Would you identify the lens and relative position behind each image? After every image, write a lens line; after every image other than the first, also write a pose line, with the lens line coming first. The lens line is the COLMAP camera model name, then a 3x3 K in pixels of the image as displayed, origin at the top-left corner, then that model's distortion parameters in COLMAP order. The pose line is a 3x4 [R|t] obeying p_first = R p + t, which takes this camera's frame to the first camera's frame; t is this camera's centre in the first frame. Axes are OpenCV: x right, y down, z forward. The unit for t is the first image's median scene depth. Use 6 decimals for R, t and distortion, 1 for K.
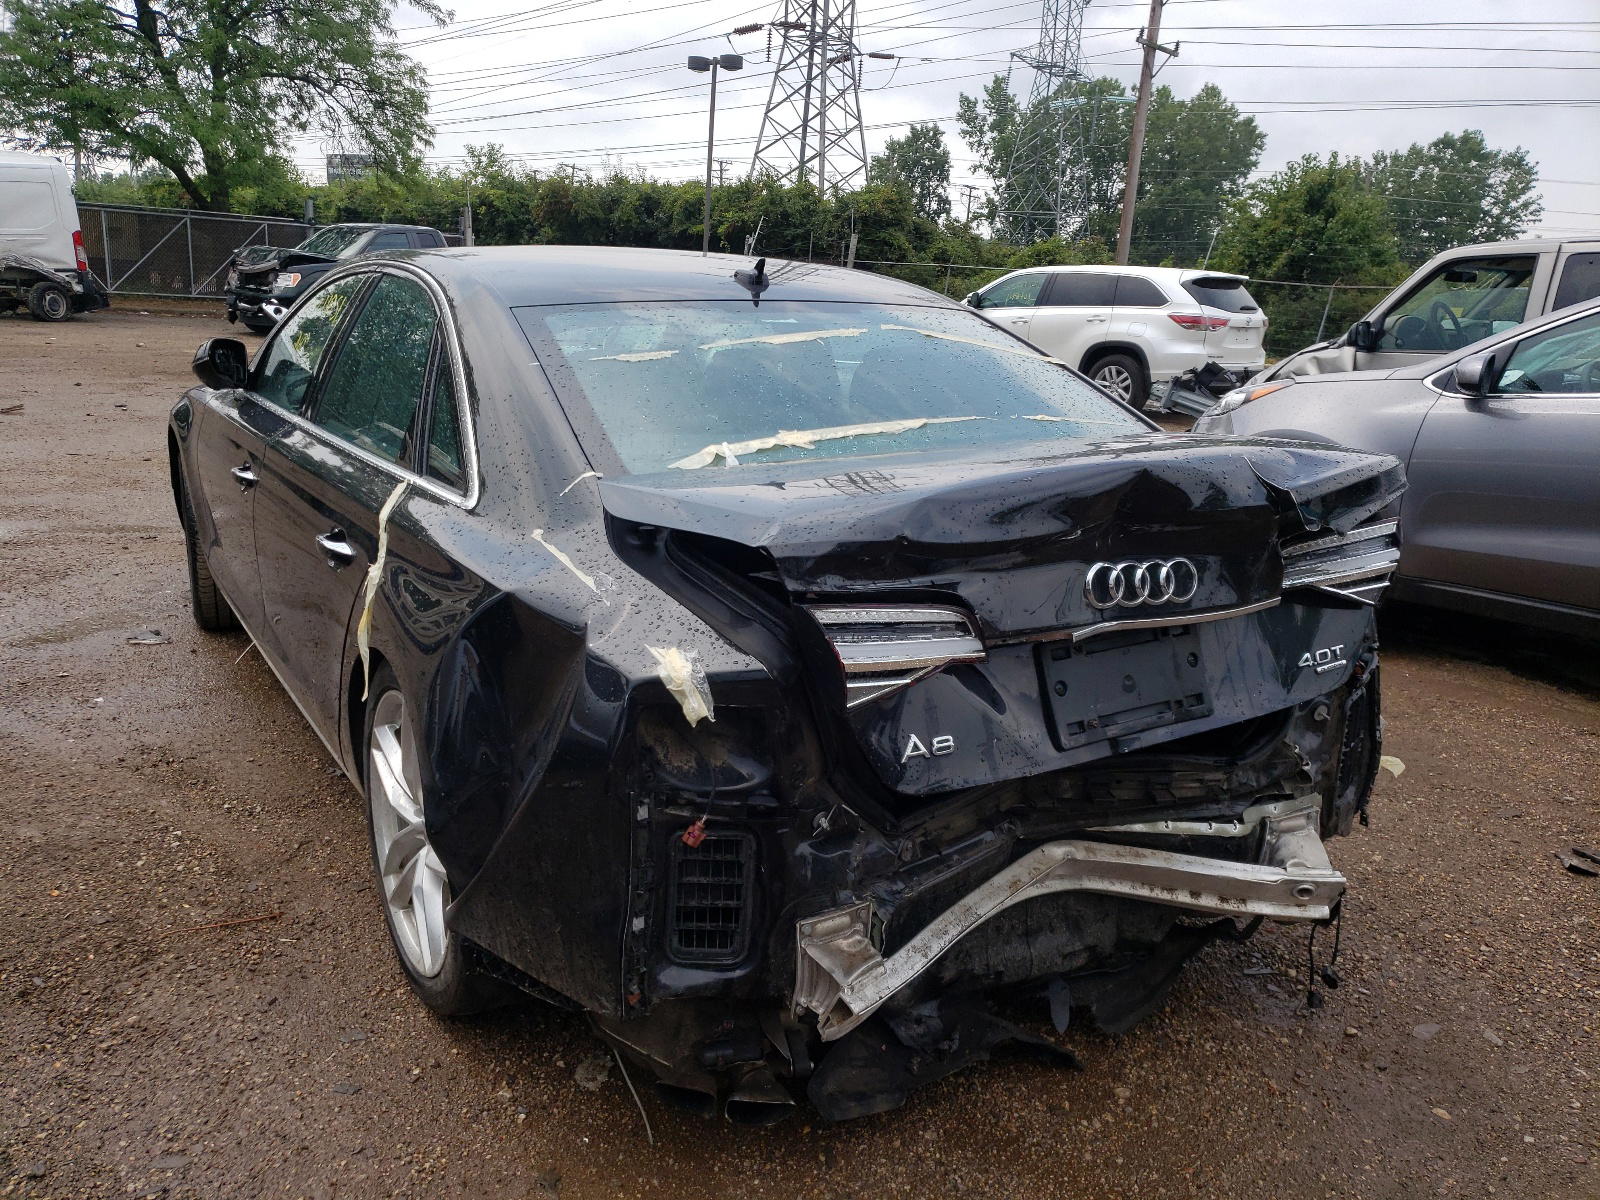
lens RADIAL K [[1255.8, 0, 801.5], [0, 1255.8, 591.6], [0, 0, 1]] dist [0.014430, 0.012661]
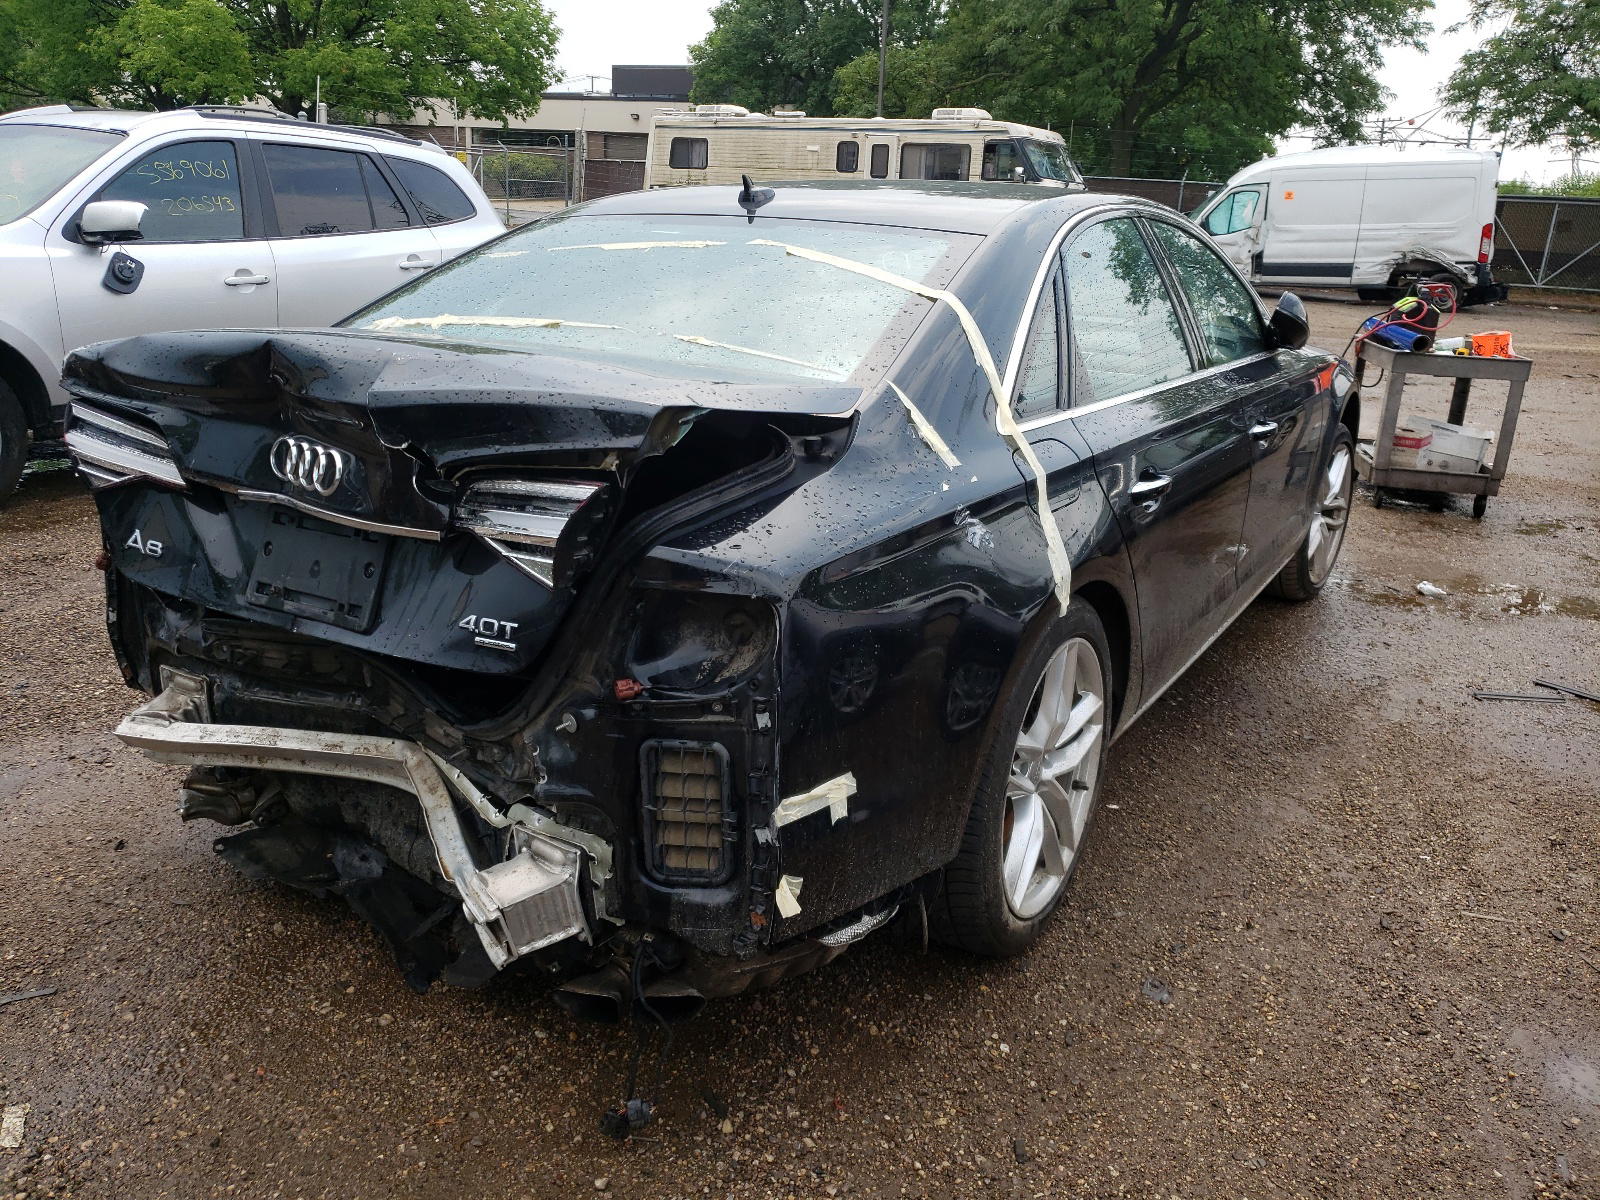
lens RADIAL K [[1236.9, 0, 801.9], [0, 1236.9, 589.0], [0, 0, 1]] dist [0.021412, -0.008426]
pose [[0.448097, 0.239800, -0.861223, 0.890267], [-0.240245, 0.960216, 0.142364, -0.098982], [0.861099, 0.143112, 0.487881, 0.601070]]
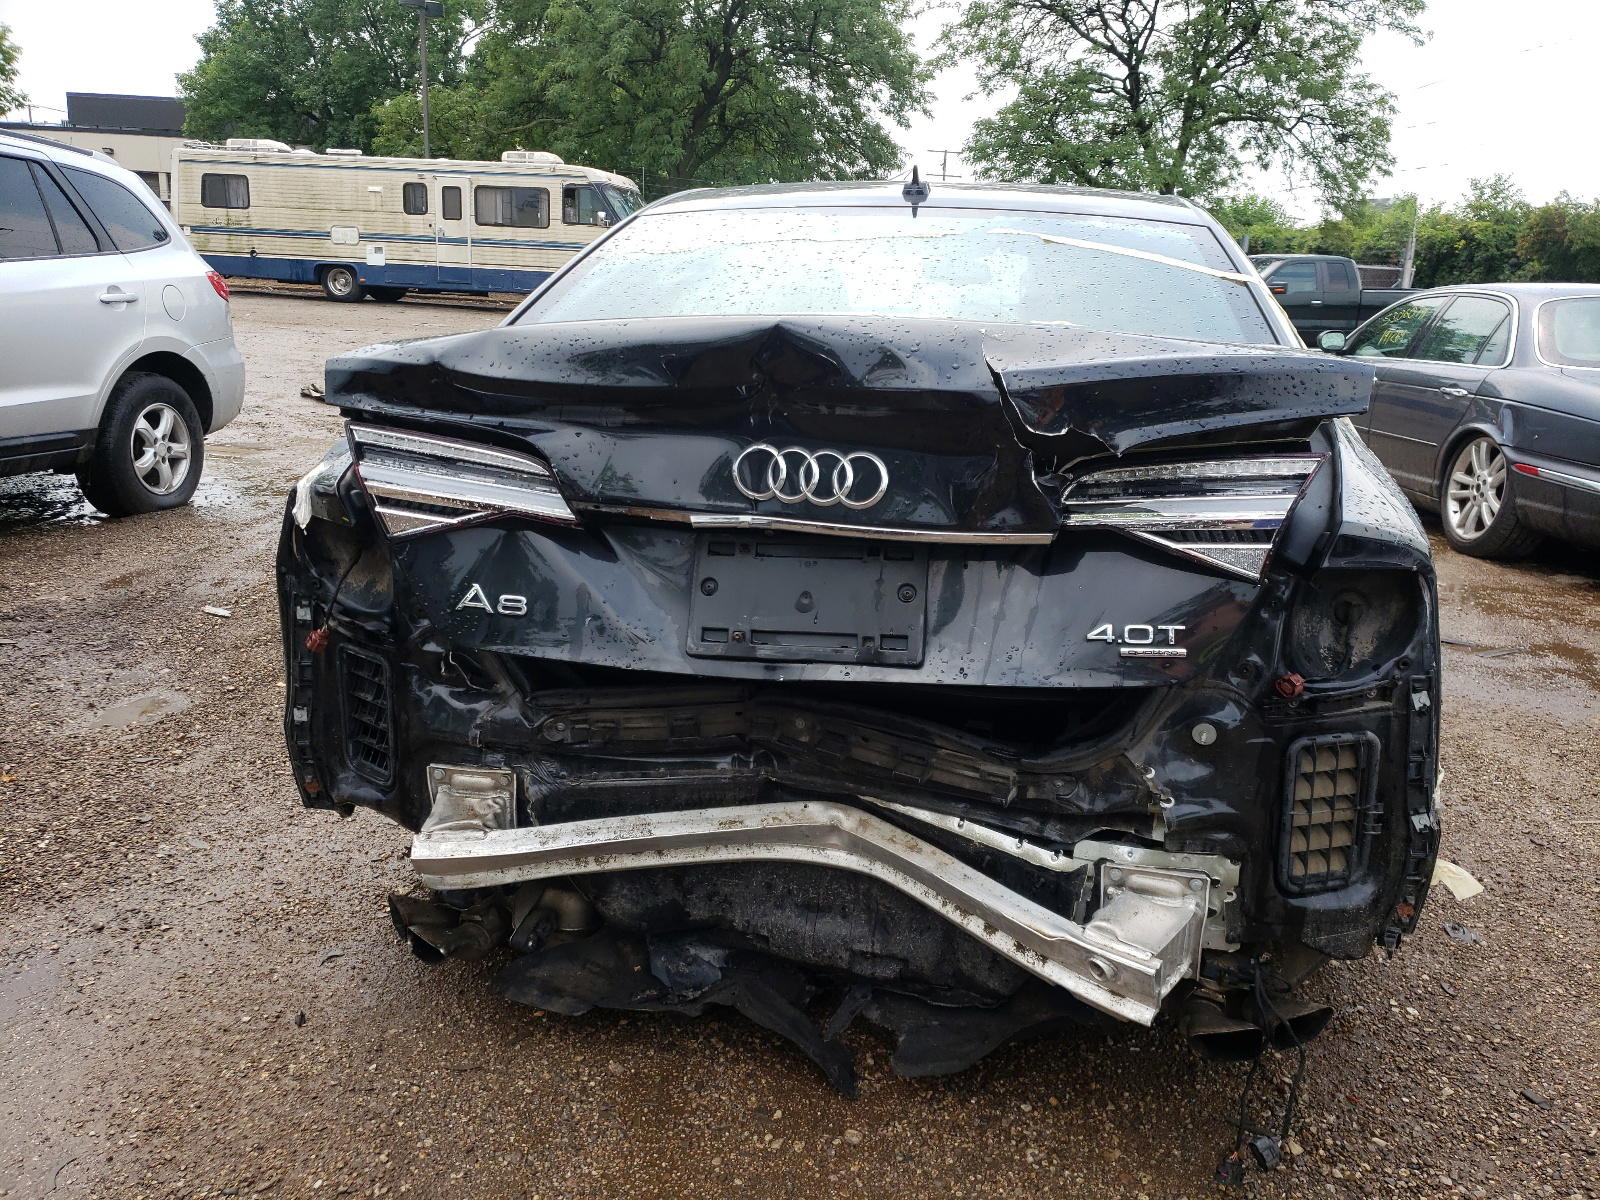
lens RADIAL K [[1236.9, 0, 817.6], [0, 1236.9, 610.3], [0, 0, 1]] dist [0.021412, -0.008426]
pose [[0.746589, 0.159396, -0.645909, 0.548326], [-0.170324, 0.984312, 0.046034, 0.028403], [0.643114, 0.075645, 0.762025, 0.279975]]
